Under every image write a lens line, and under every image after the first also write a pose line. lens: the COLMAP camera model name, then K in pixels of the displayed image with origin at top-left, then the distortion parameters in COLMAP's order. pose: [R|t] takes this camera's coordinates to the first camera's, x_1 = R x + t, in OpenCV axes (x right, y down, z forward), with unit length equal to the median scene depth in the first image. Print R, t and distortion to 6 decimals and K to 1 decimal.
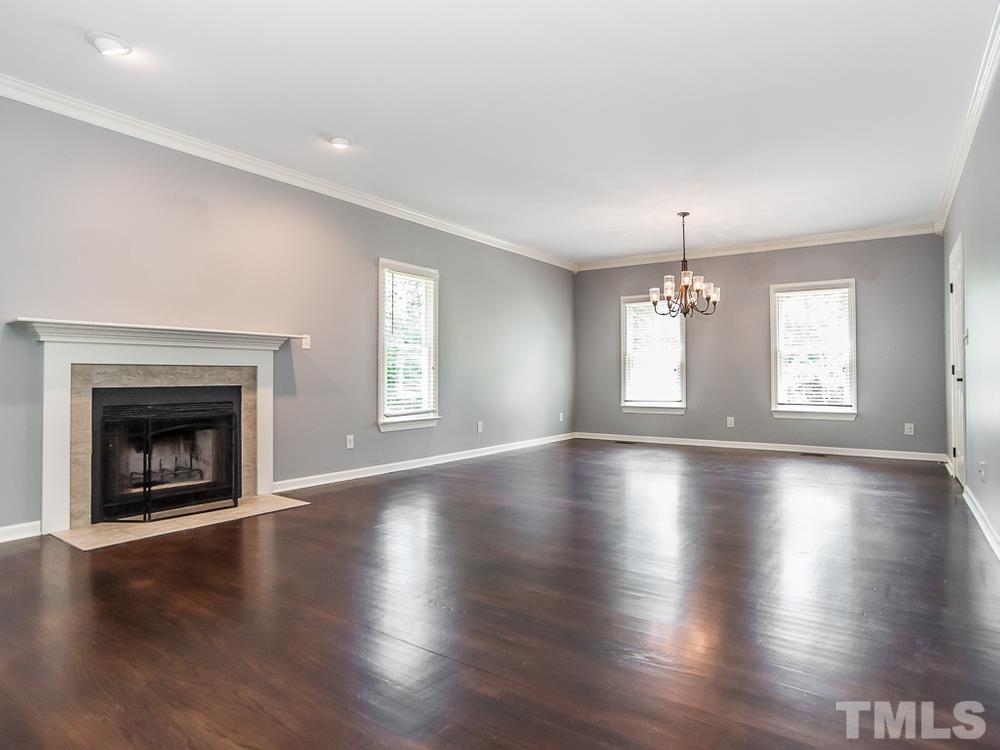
lens RADIAL K [[562.7, 0, 500.0], [0, 562.7, 375.0], [0, 0, 1]] dist [-0.014099, -0.000409]
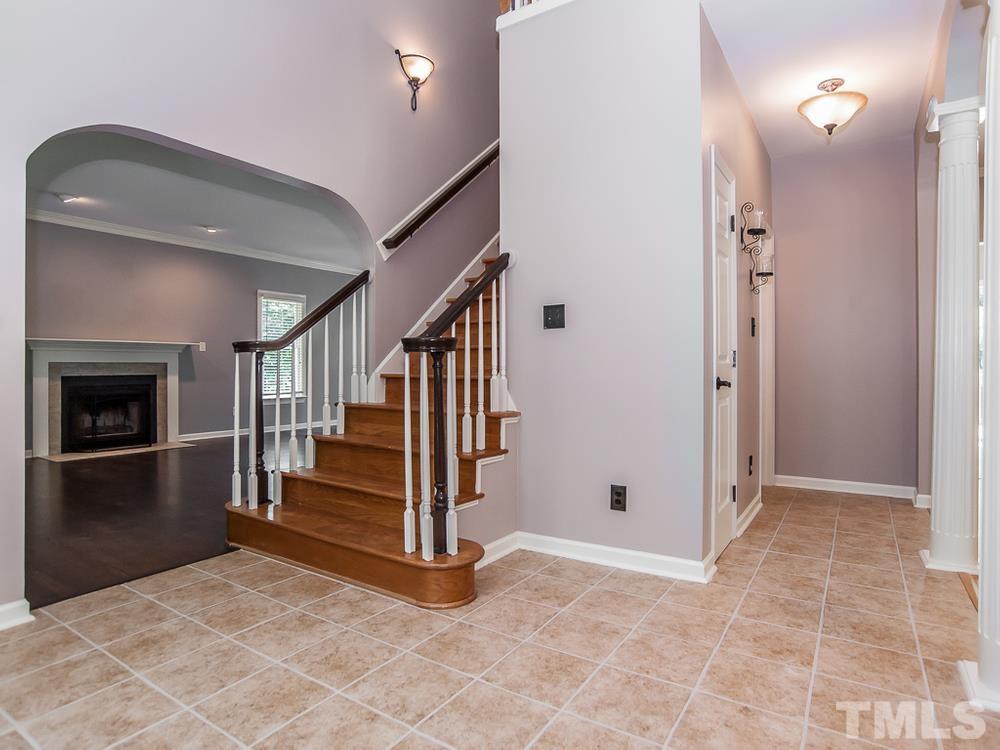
lens RADIAL K [[558.8, 0, 500.0], [0, 558.8, 375.0], [0, 0, 1]] dist [-0.002203, 0.000045]
pose [[0.999397, 0.000367, 0.034713, 0.477130], [-0.001077, 0.999791, 0.020411, -0.014403], [-0.034698, -0.020436, 0.999189, -0.650040]]
